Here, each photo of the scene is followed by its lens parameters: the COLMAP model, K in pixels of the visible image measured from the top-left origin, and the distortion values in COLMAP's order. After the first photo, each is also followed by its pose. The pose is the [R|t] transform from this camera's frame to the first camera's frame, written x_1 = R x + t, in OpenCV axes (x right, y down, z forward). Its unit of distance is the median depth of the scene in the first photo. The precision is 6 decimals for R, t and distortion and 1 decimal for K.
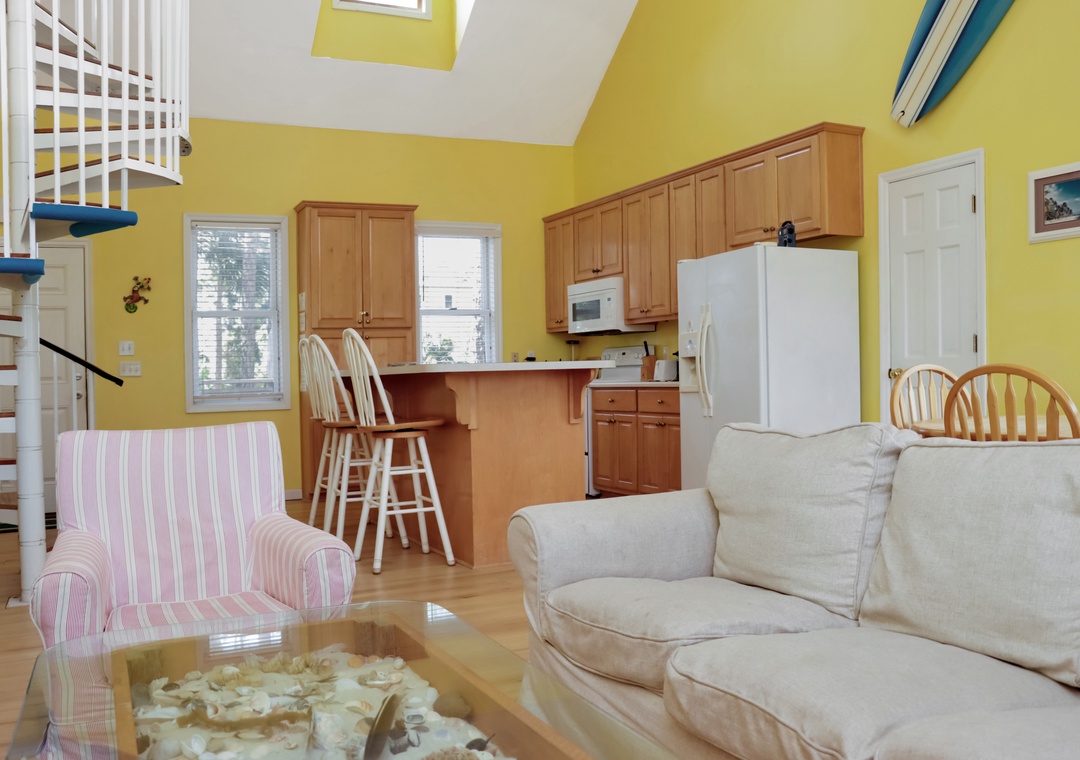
lens RADIAL K [[936.1, 0, 539.3], [0, 936.1, 390.2], [0, 0, 1]] dist [-0.143419, 0.081785]
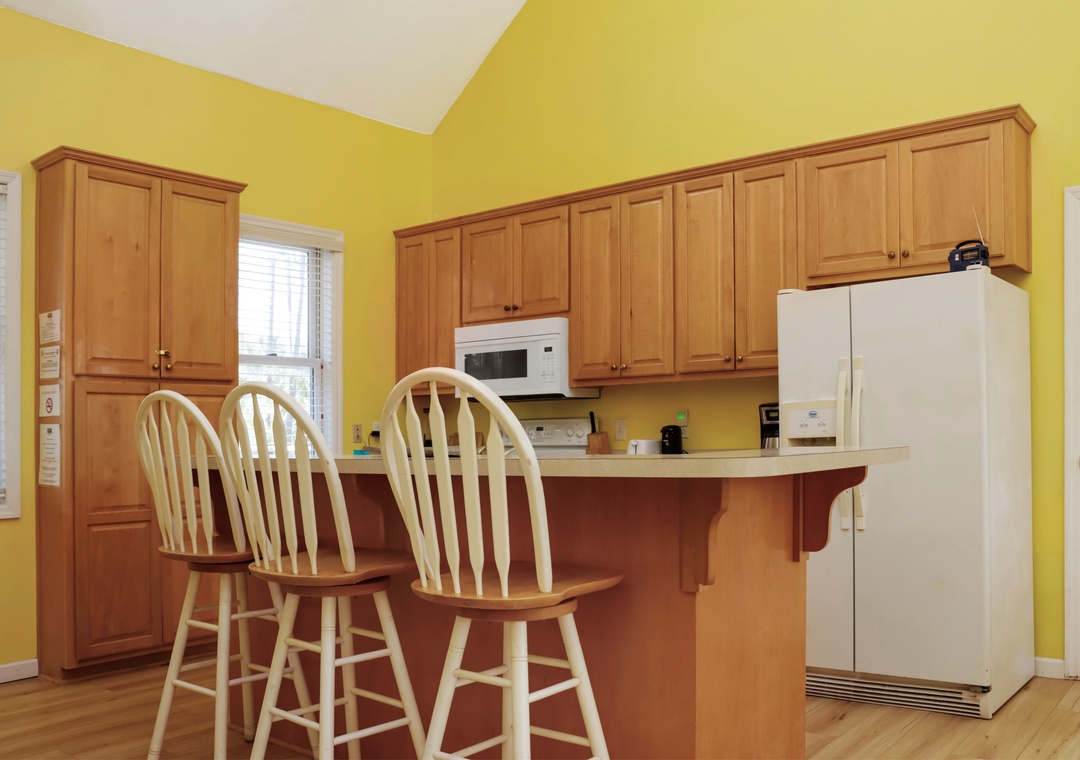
lens RADIAL K [[936.1, 0, 523.1], [0, 936.1, 415.6], [0, 0, 1]] dist [-0.143419, 0.081785]
pose [[0.909002, 0.021148, 0.416255, -0.227998], [0.000171, 0.998693, -0.051113, -0.014377], [-0.416792, 0.046533, 0.907810, 0.398241]]
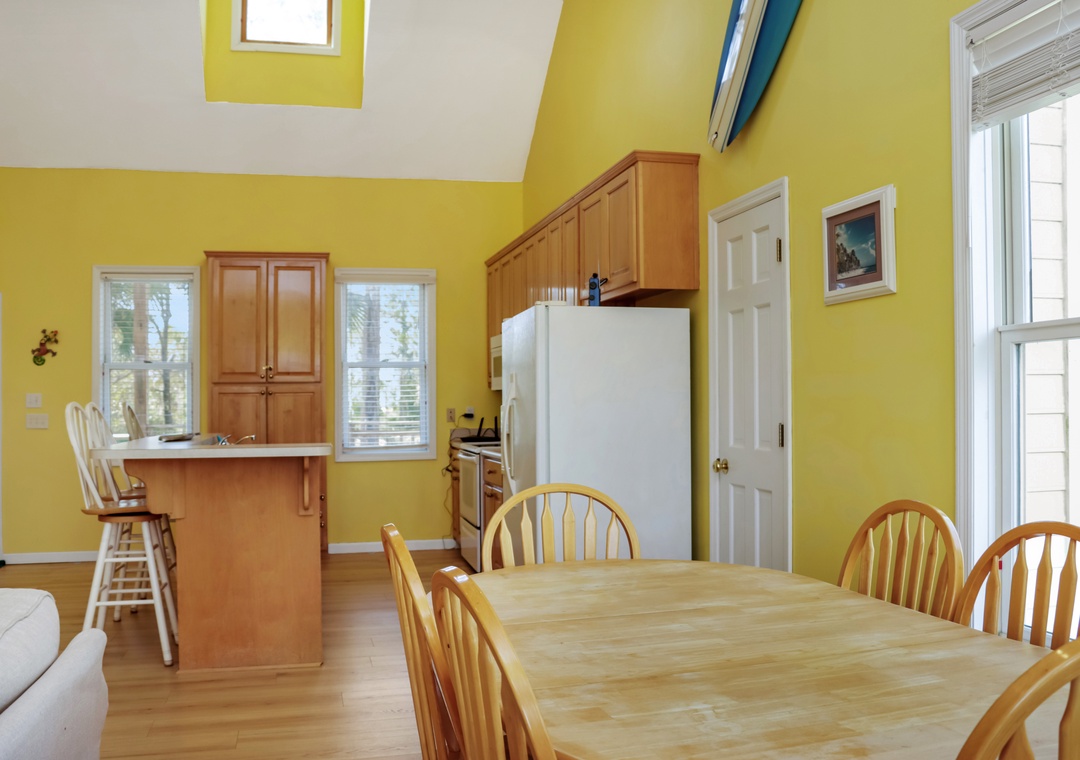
lens RADIAL K [[936.1, 0, 557.5], [0, 936.1, 385.6], [0, 0, 1]] dist [-0.143419, 0.081785]
pose [[0.978789, 0.015165, -0.204308, 0.297930], [-0.021501, 0.999353, -0.028826, -0.043903], [0.203739, 0.032607, 0.978482, 0.138507]]
